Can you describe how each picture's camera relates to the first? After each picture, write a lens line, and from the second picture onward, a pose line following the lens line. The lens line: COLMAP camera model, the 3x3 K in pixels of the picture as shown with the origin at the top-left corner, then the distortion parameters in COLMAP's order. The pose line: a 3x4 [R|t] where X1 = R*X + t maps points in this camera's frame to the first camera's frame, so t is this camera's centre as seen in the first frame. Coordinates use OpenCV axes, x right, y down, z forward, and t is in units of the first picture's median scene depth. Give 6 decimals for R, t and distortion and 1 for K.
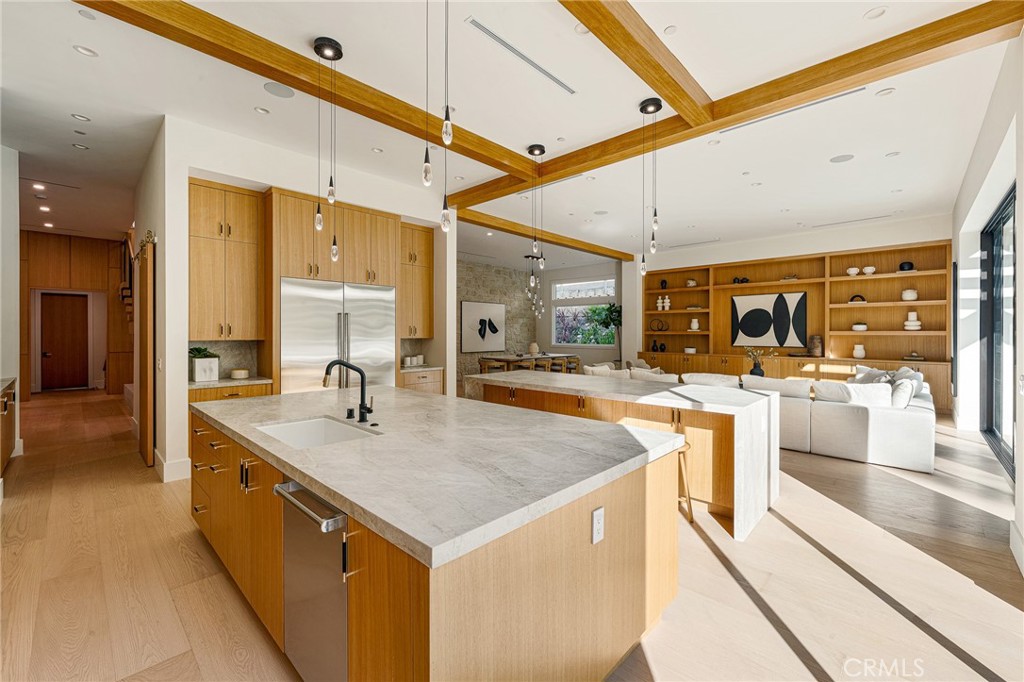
lens RADIAL K [[425.7, 0, 509.2], [0, 425.7, 333.6], [0, 0, 1]] dist [-0.001313, 0.000257]
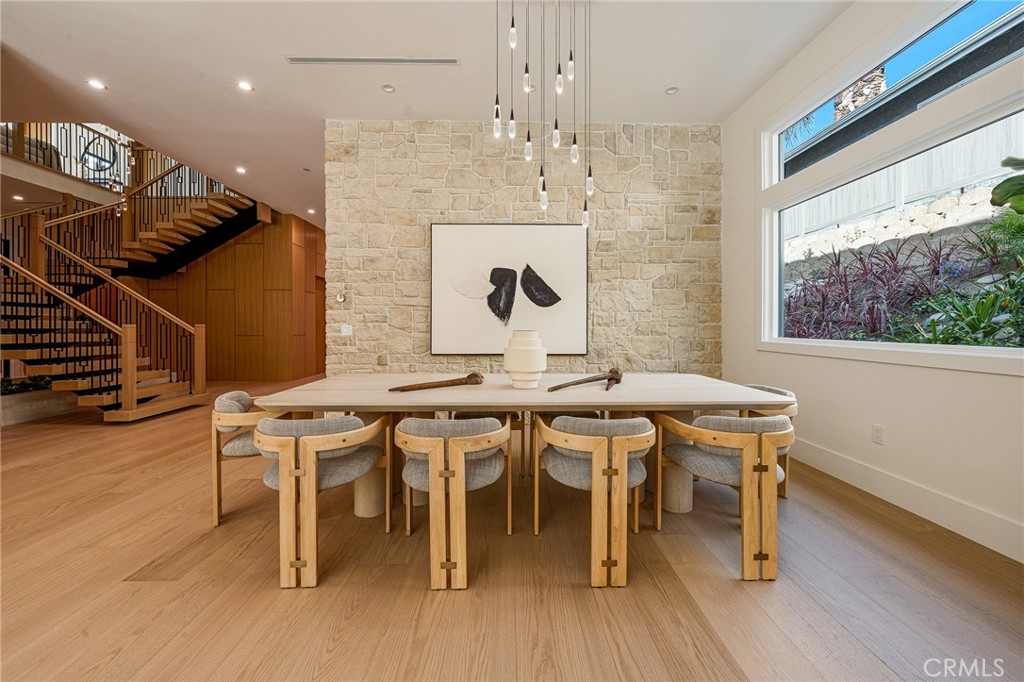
lens RADIAL K [[380.9, 0, 512.1], [0, 380.9, 326.7], [0, 0, 1]] dist [-0.002303, -0.000028]
pose [[0.706772, 0.001454, -0.707440, 0.228039], [-0.002433, 0.999997, -0.000375, 0.022546], [0.707438, 0.001987, 0.706773, 0.964183]]
